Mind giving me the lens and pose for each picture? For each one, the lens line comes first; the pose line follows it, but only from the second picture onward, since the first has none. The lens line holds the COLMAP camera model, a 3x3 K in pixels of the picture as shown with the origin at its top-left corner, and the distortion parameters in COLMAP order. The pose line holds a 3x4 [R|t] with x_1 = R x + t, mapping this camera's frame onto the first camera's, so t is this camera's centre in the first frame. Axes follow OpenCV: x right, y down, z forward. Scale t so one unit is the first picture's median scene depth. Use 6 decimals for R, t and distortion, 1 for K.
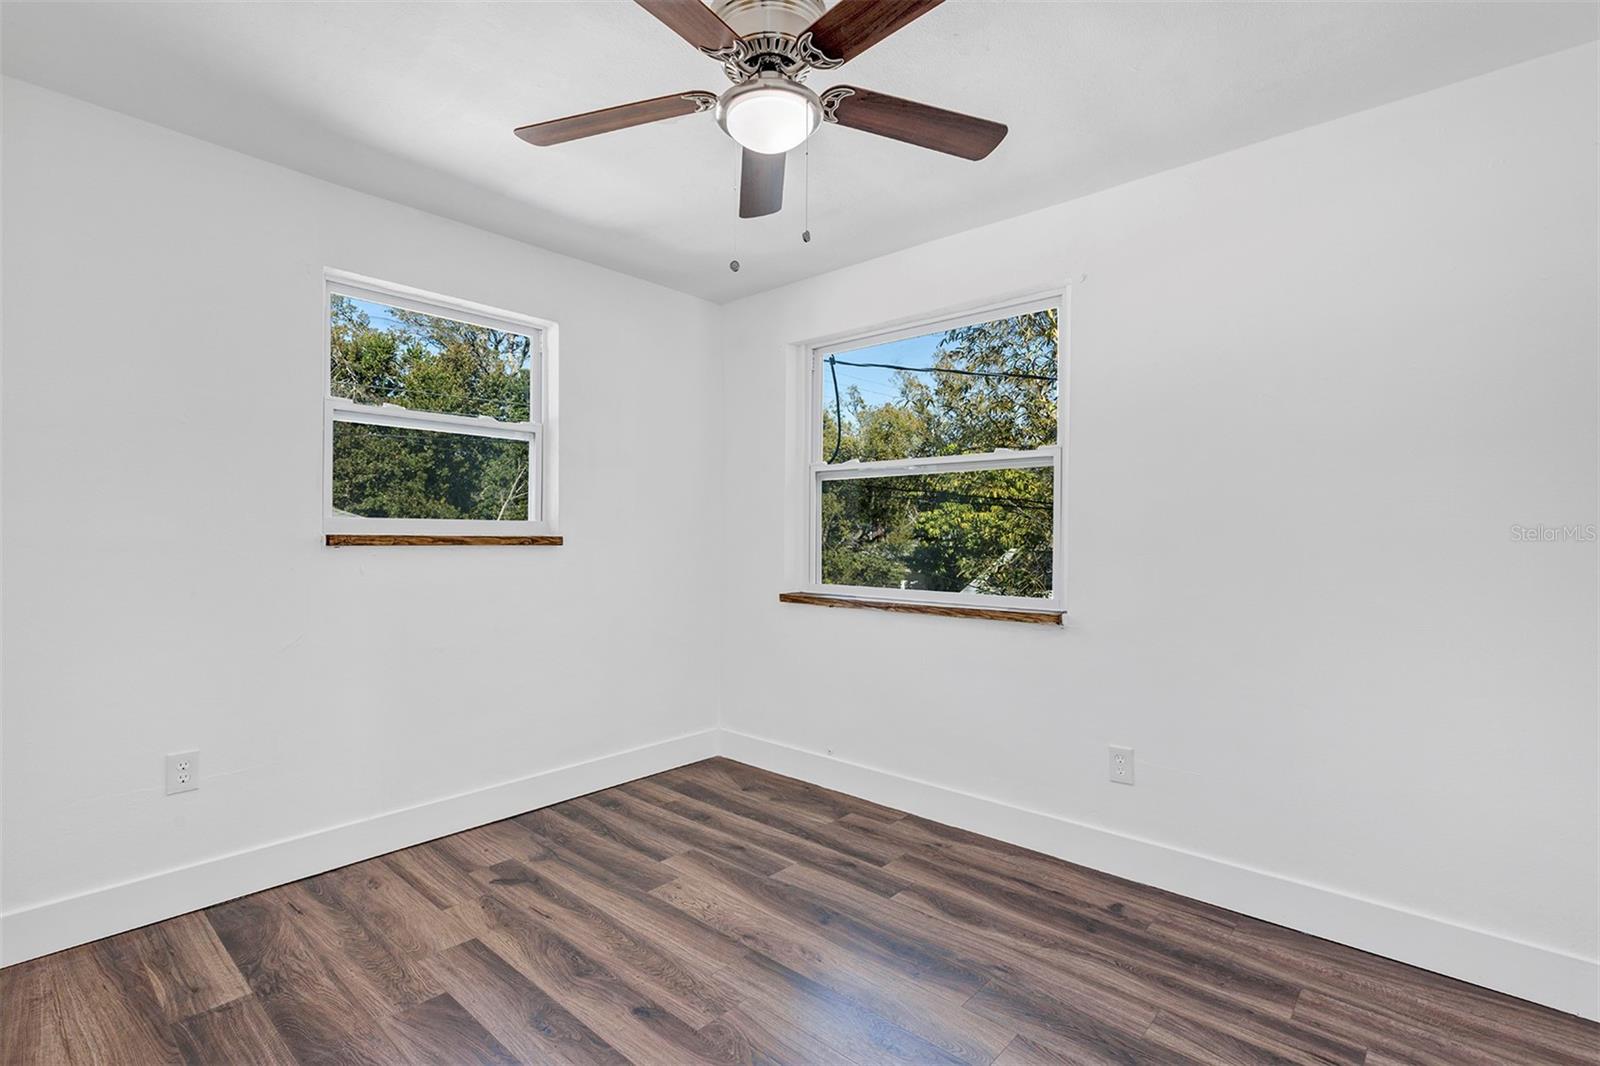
lens RADIAL K [[743.4, 0, 792.2], [0, 743.4, 531.9], [0, 0, 1]] dist [-0.003813, 0.005284]
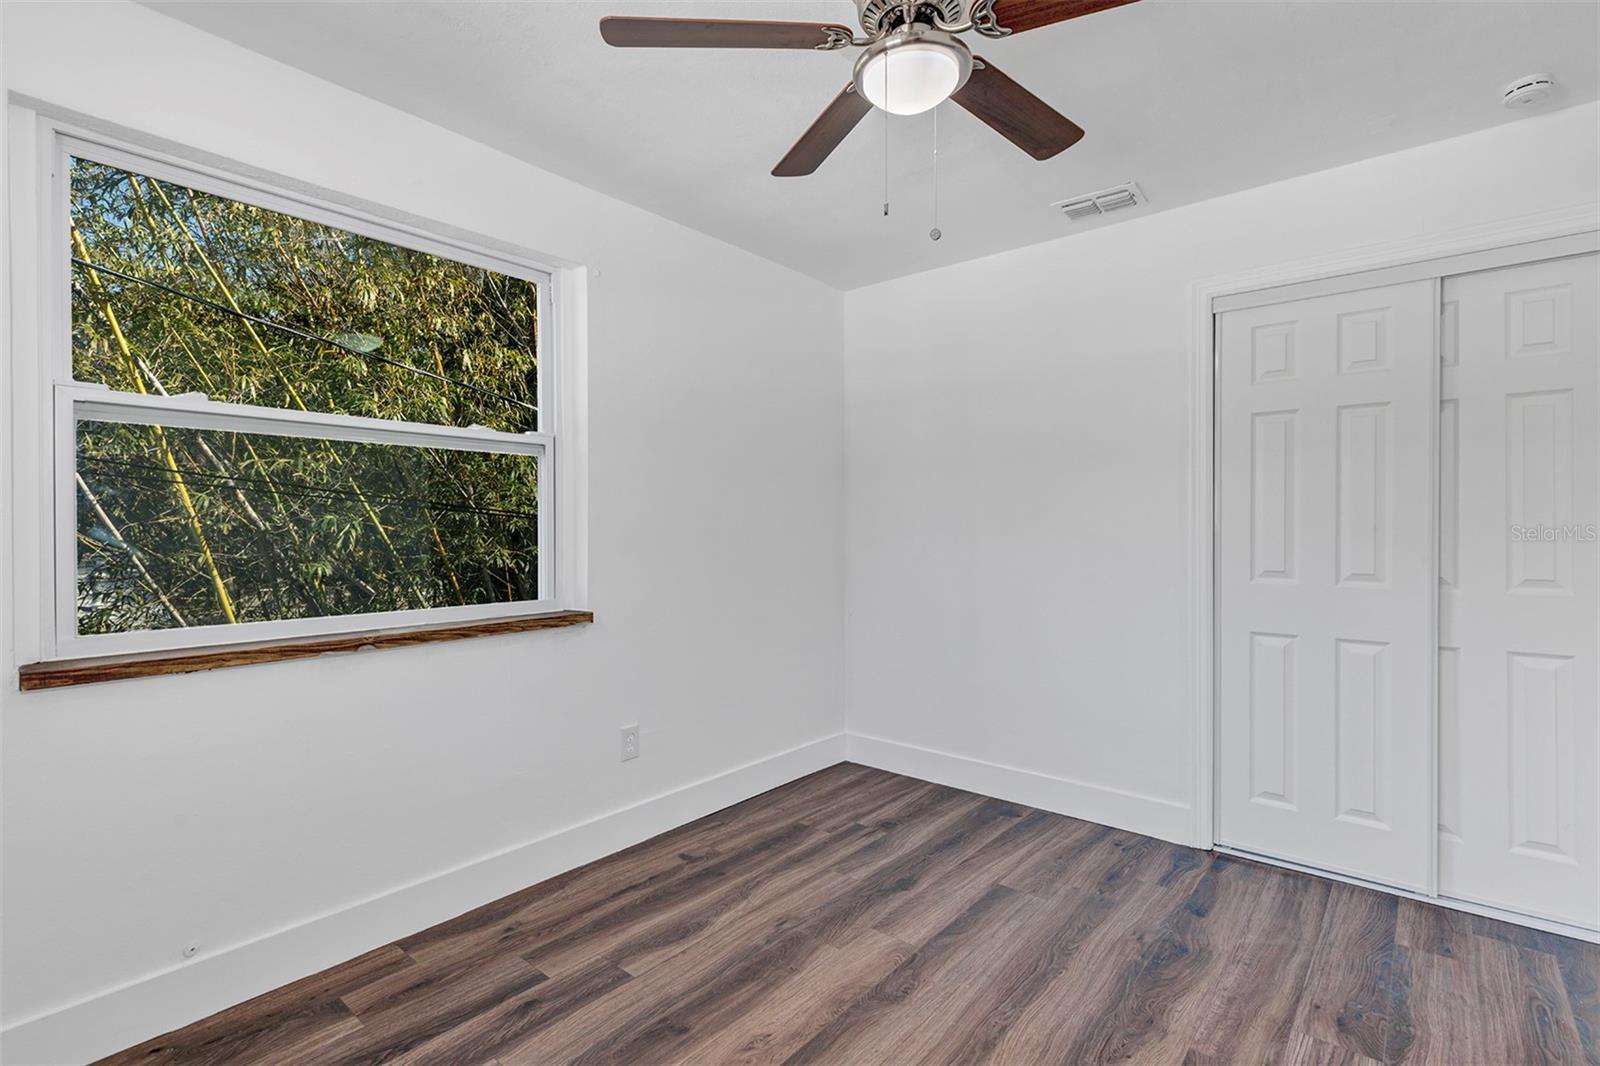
lens RADIAL K [[743.4, 0, 792.2], [0, 743.4, 531.9], [0, 0, 1]] dist [-0.003813, 0.005284]
pose [[-0.029017, -0.010089, 0.999528, -0.722609], [-0.000485, 0.999949, 0.010079, -0.003410], [-0.999579, -0.000192, -0.029020, 0.899856]]
